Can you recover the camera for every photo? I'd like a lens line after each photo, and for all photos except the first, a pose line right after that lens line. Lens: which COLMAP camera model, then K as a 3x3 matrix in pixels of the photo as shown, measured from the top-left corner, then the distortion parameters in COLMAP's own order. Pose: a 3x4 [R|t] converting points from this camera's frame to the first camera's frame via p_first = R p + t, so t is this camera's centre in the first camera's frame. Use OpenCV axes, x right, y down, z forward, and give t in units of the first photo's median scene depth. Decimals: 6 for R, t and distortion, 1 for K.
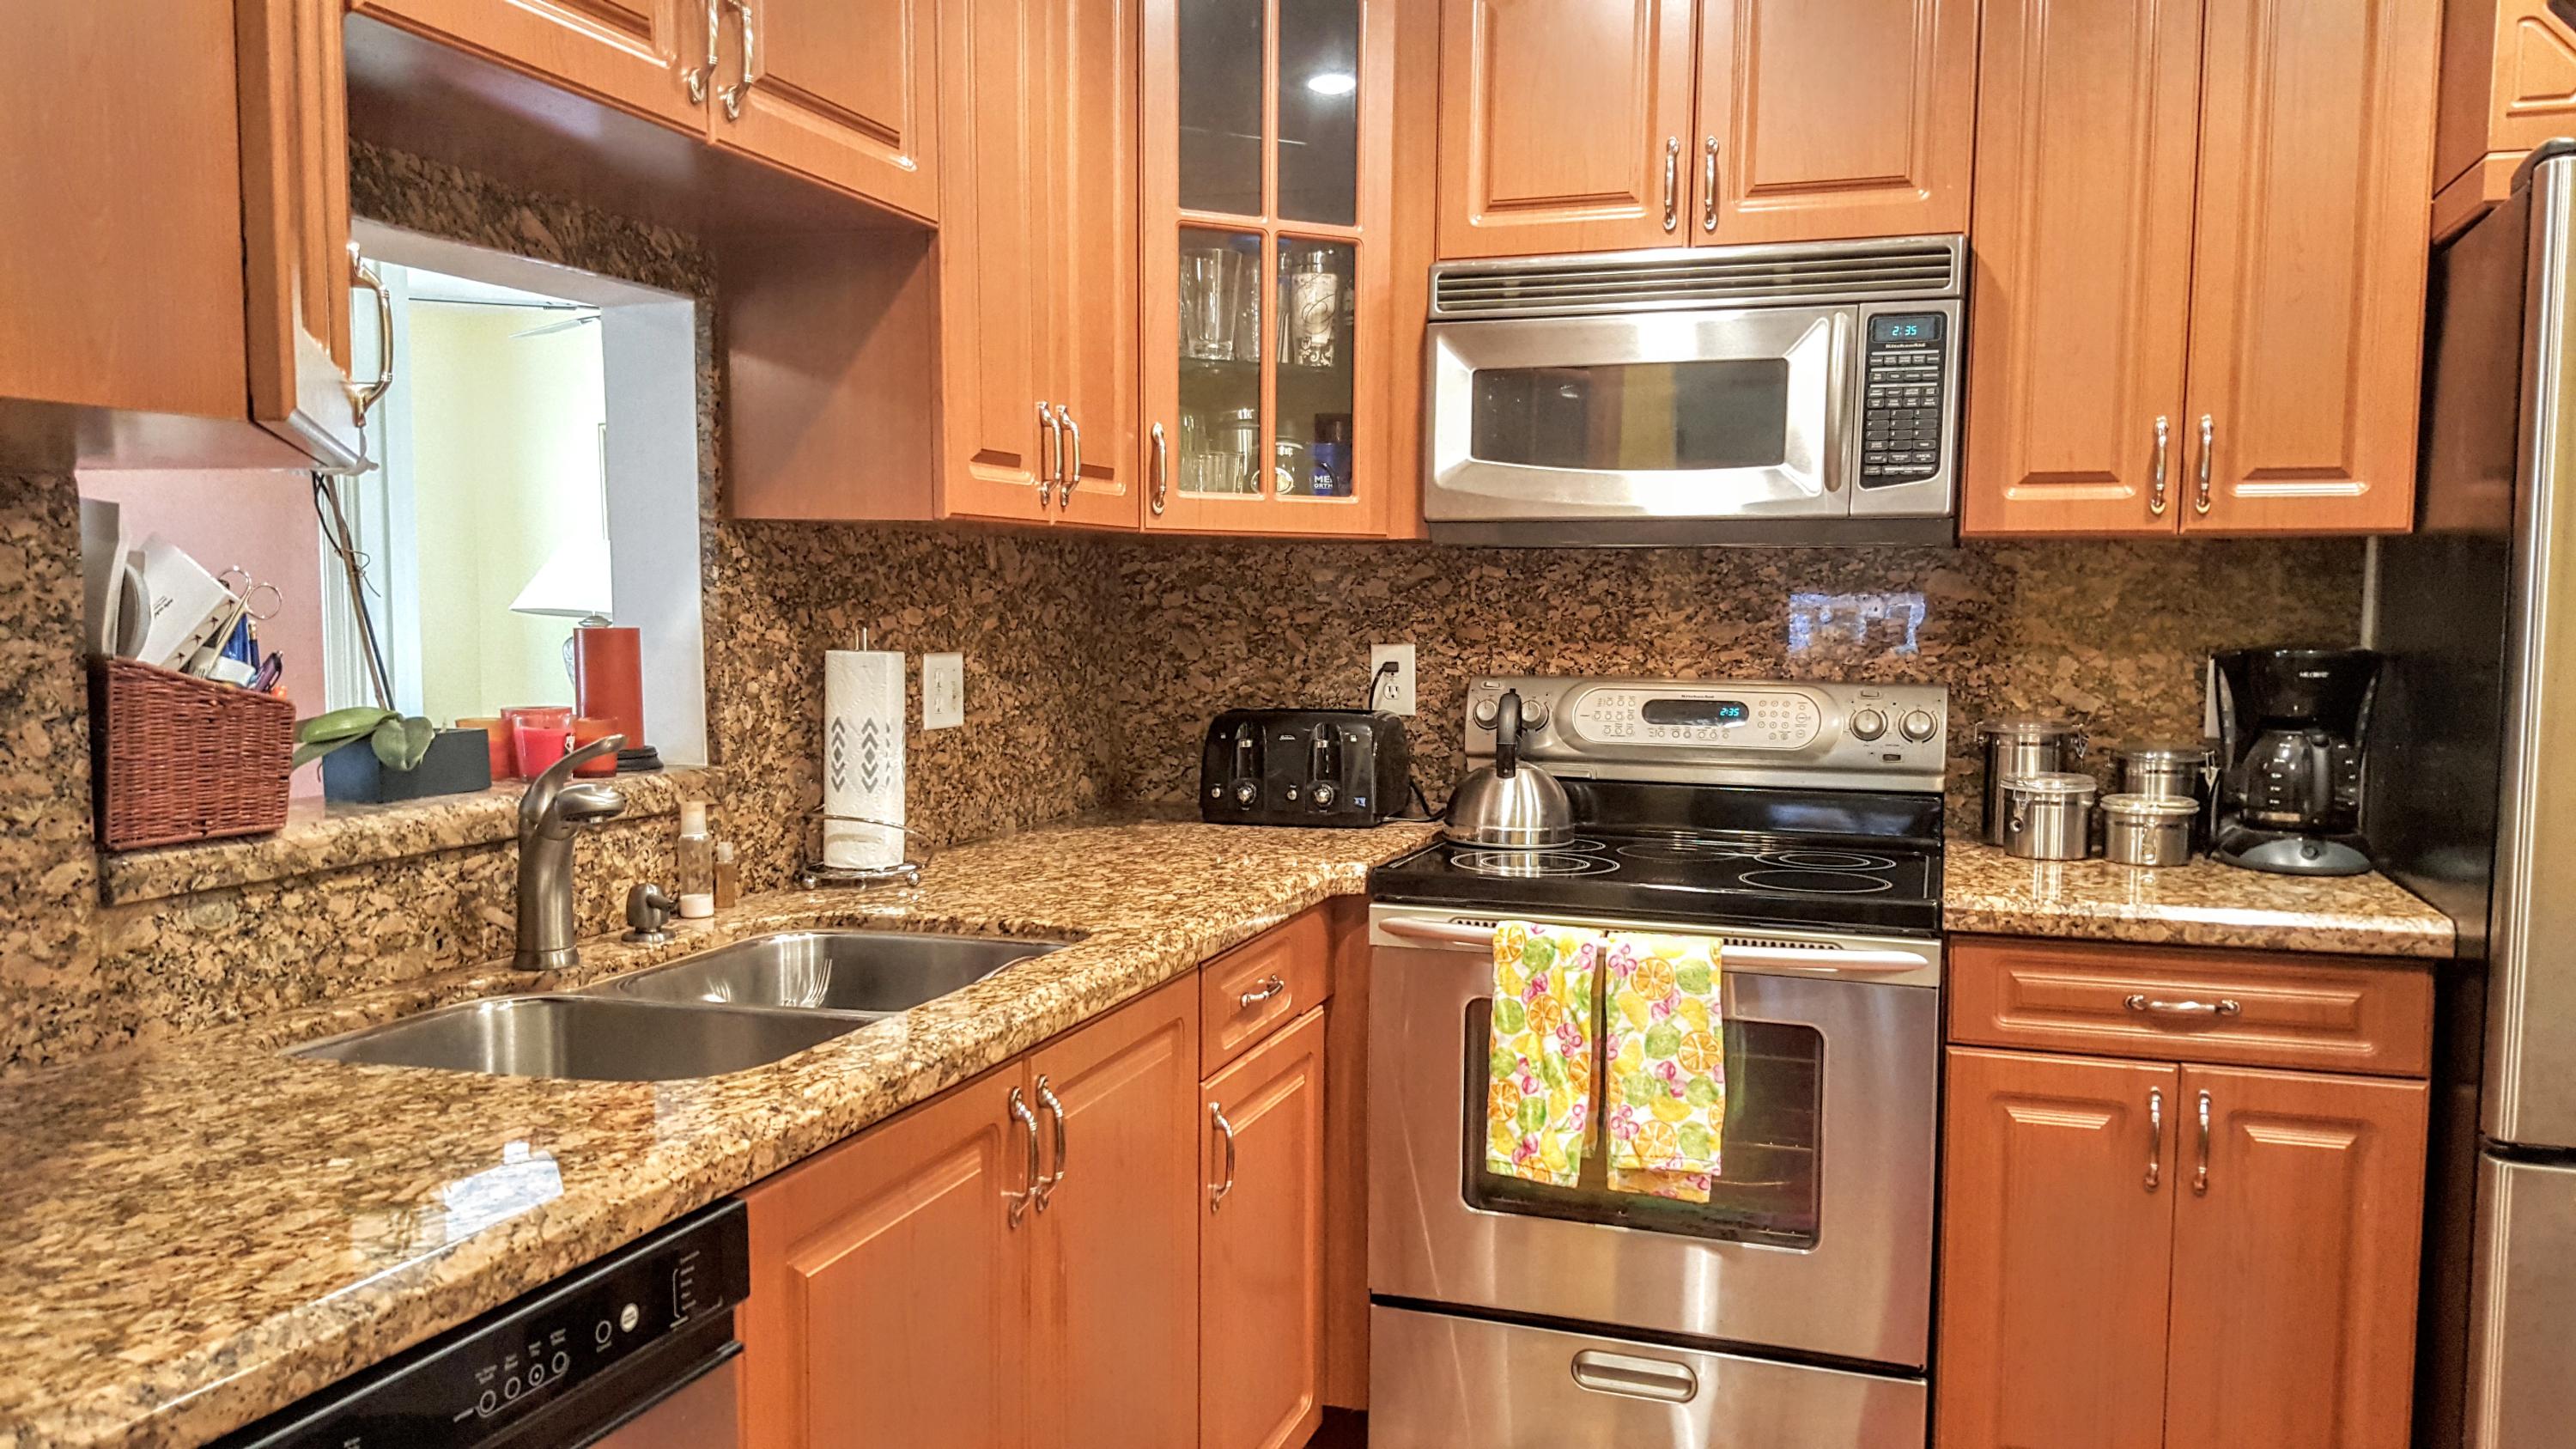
lens RADIAL K [[1835.7, 0, 1339.8], [0, 1835.7, 767.7], [0, 0, 1]] dist [0.116756, -0.162307]
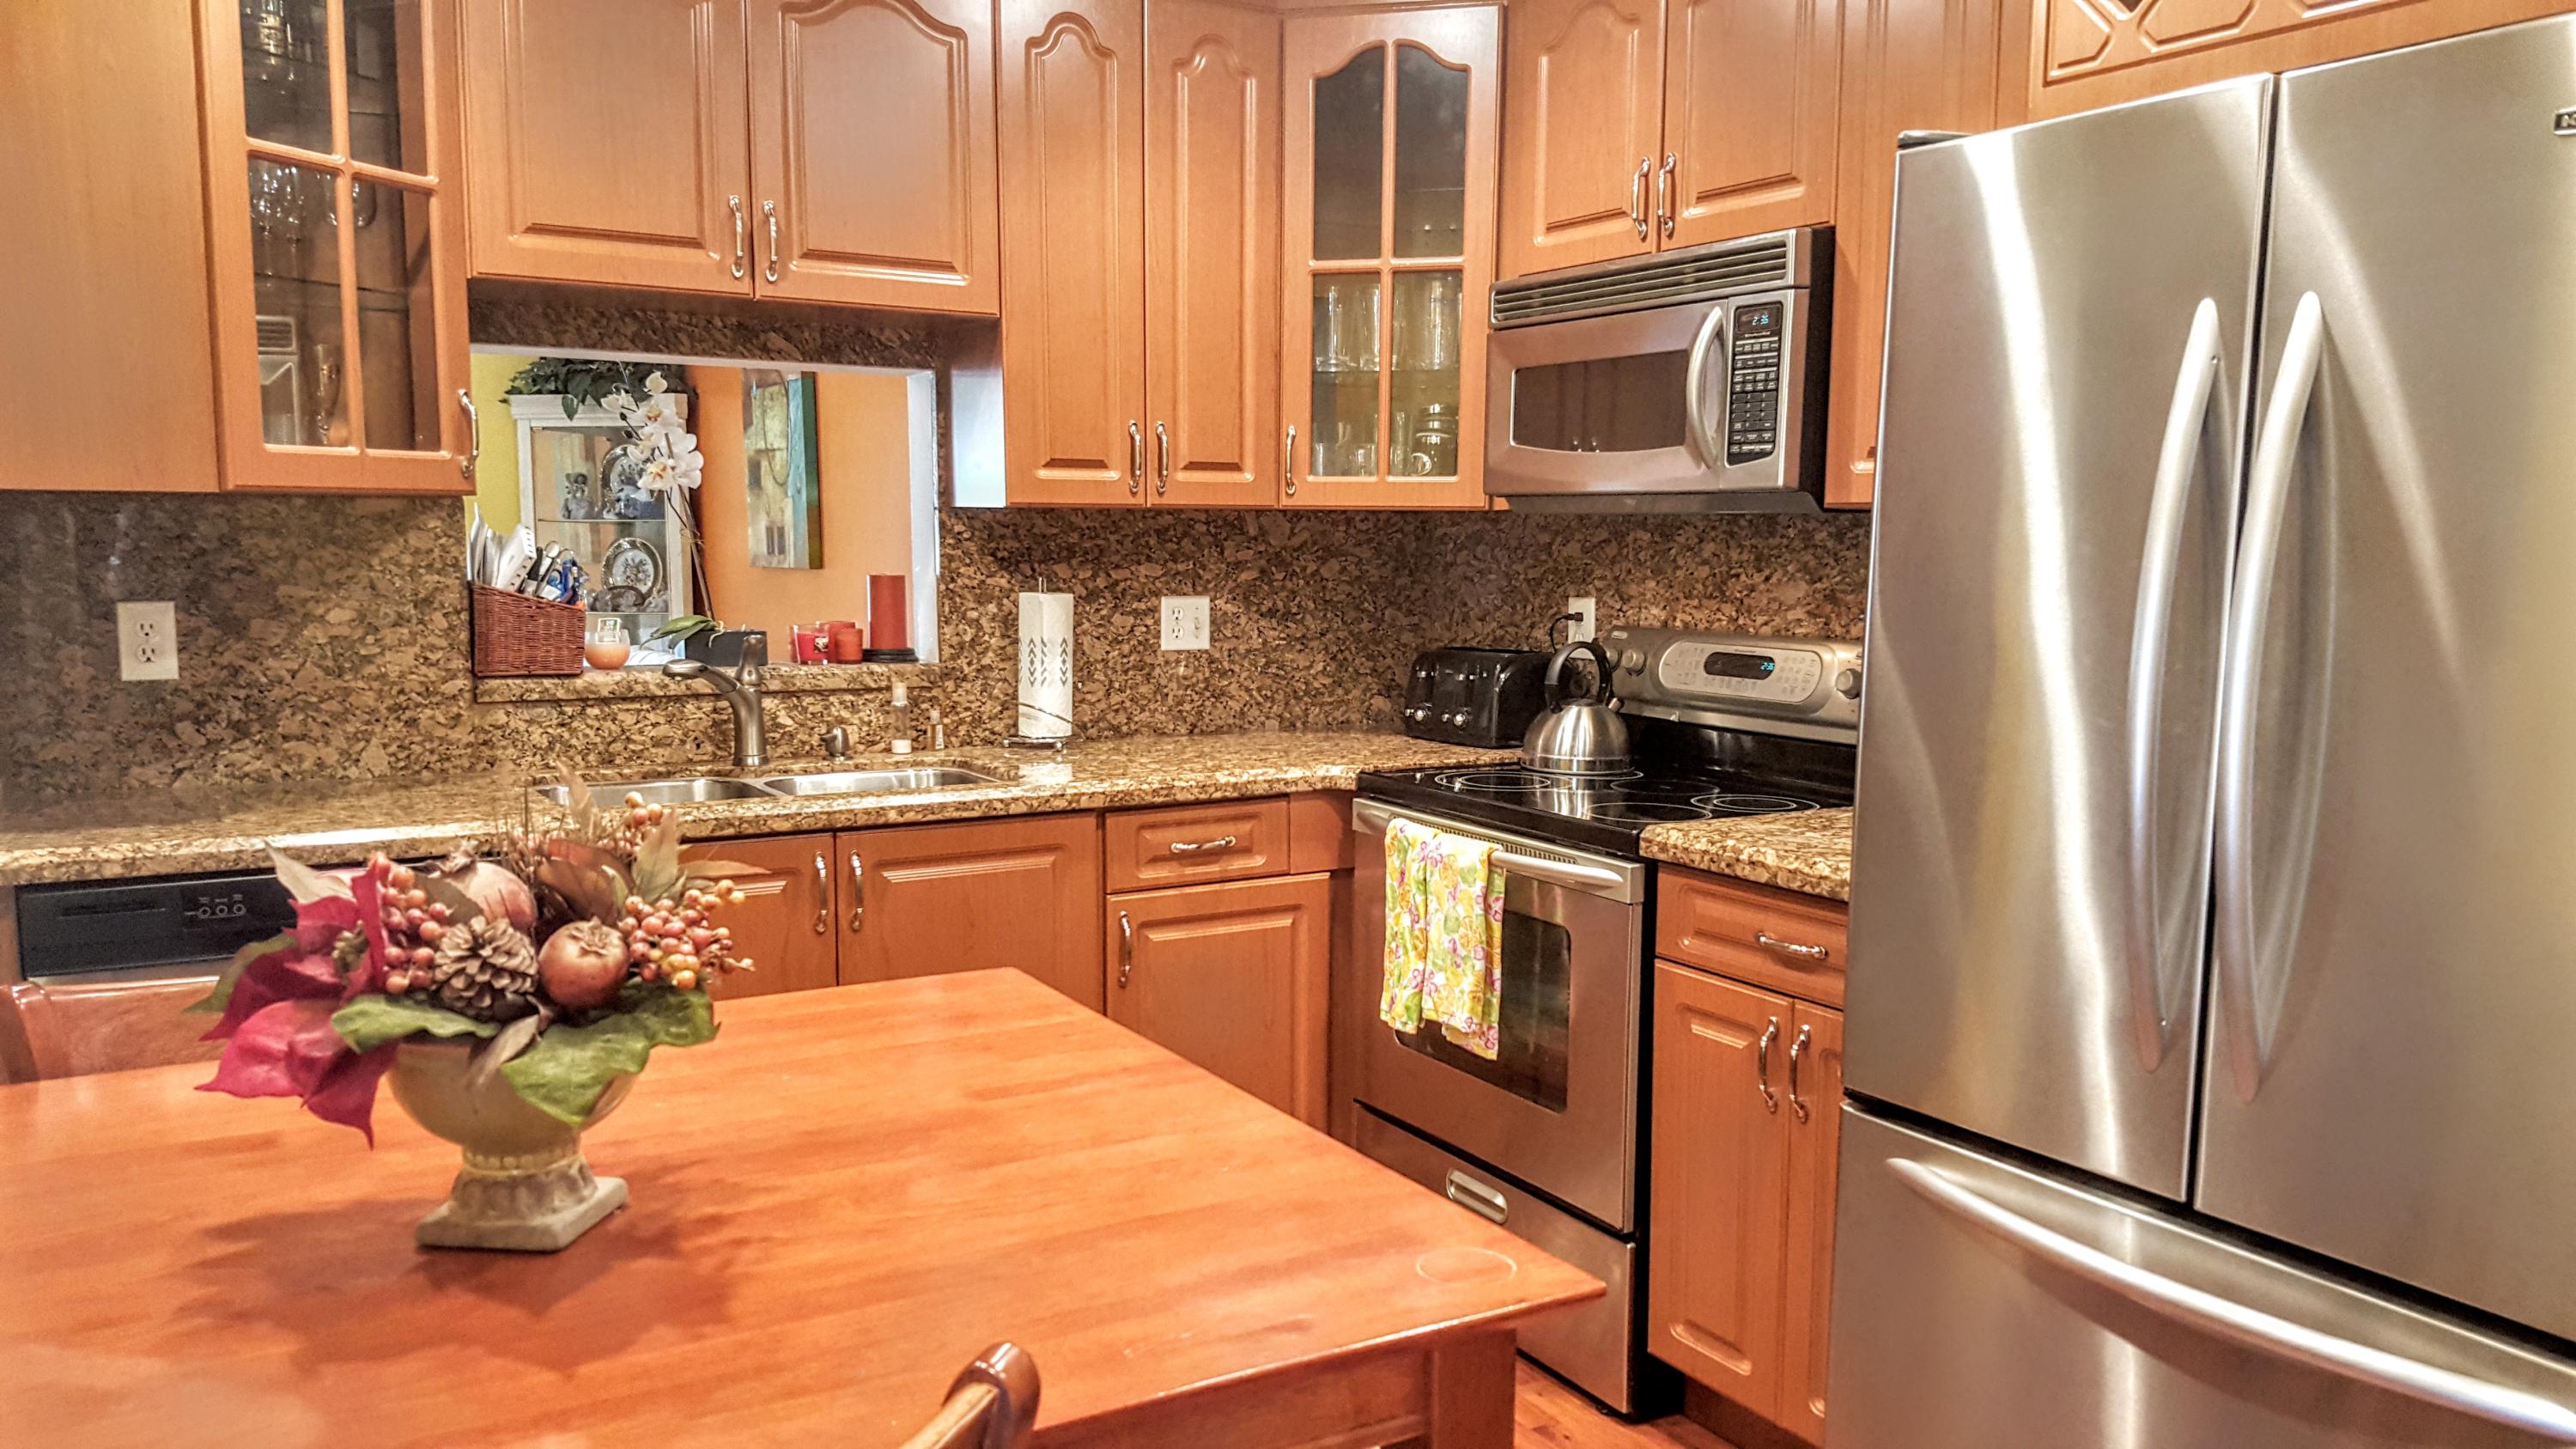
lens RADIAL K [[1835.7, 0, 1339.8], [0, 1835.7, 767.7], [0, 0, 1]] dist [0.116756, -0.162307]
pose [[0.767602, 0.082011, -0.635658, 0.882214], [-0.062722, 0.996631, 0.052842, -0.015421], [0.637851, -0.000692, 0.770160, 0.001112]]
